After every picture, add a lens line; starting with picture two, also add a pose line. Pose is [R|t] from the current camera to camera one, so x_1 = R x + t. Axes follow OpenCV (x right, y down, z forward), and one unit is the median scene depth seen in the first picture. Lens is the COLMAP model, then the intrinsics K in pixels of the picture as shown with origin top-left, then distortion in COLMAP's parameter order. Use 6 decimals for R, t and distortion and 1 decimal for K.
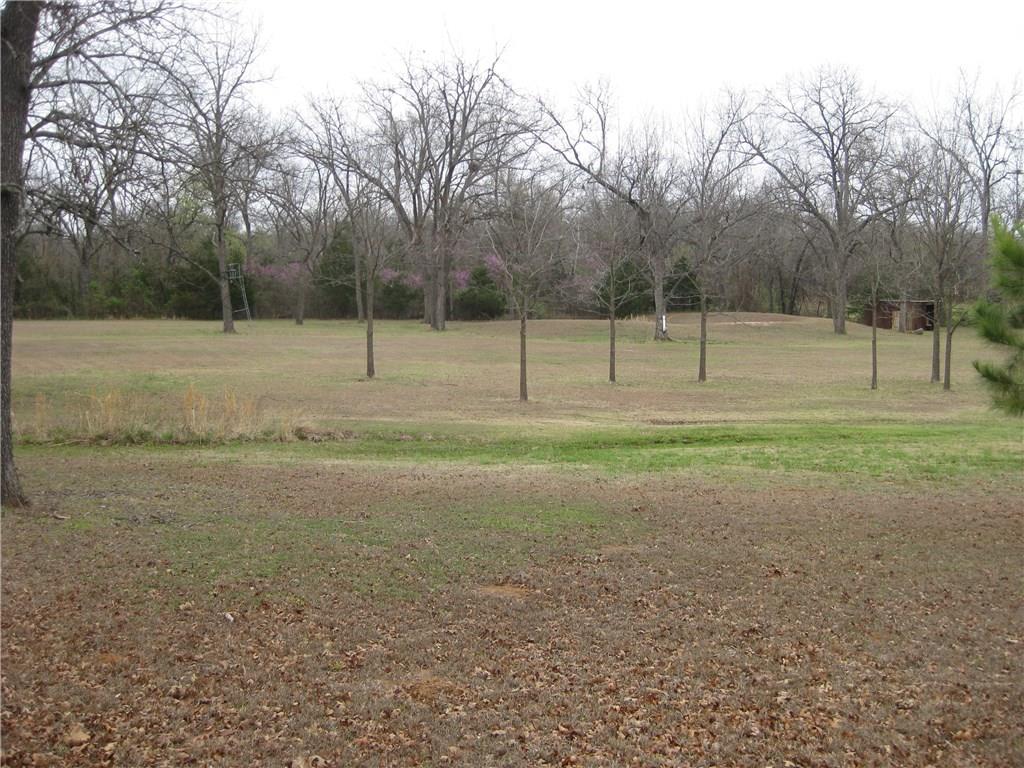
lens RADIAL K [[1135.8, 0, 491.4], [0, 1135.8, 368.4], [0, 0, 1]] dist [-0.197282, 0.168097]
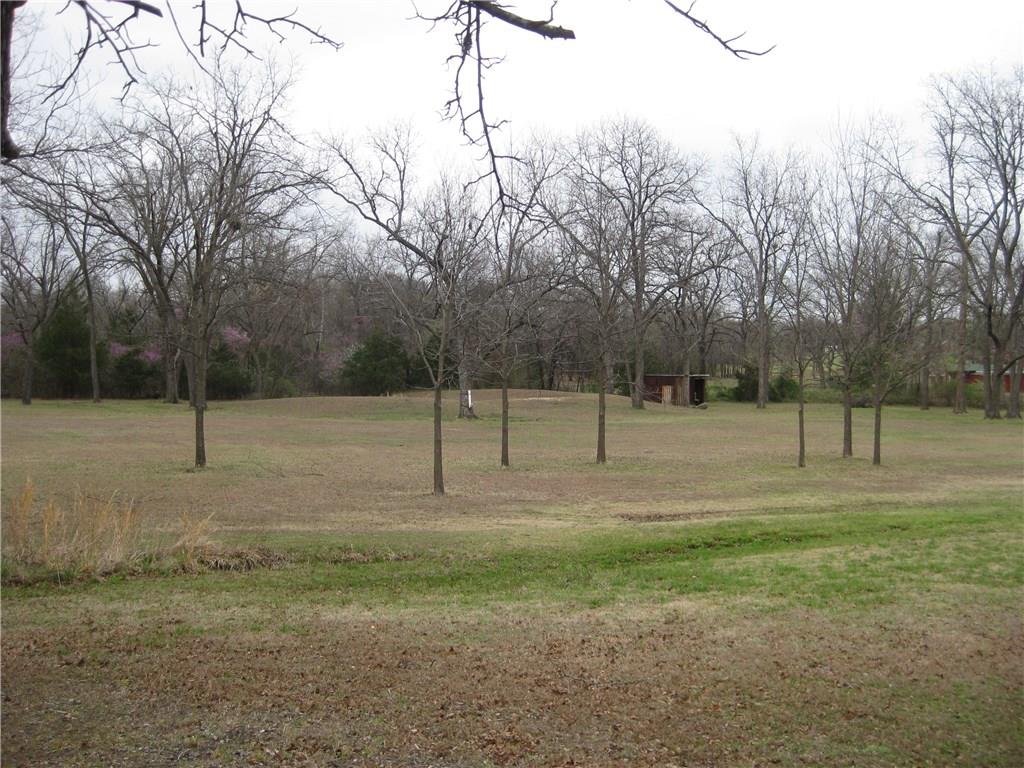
lens RADIAL K [[1135.8, 0, 491.4], [0, 1135.8, 368.4], [0, 0, 1]] dist [-0.197282, 0.168097]
pose [[0.963807, 0.000138, 0.266600, -0.066187], [0.019286, 0.997344, -0.070239, -0.000607], [-0.265902, 0.072838, 0.961244, 0.124485]]
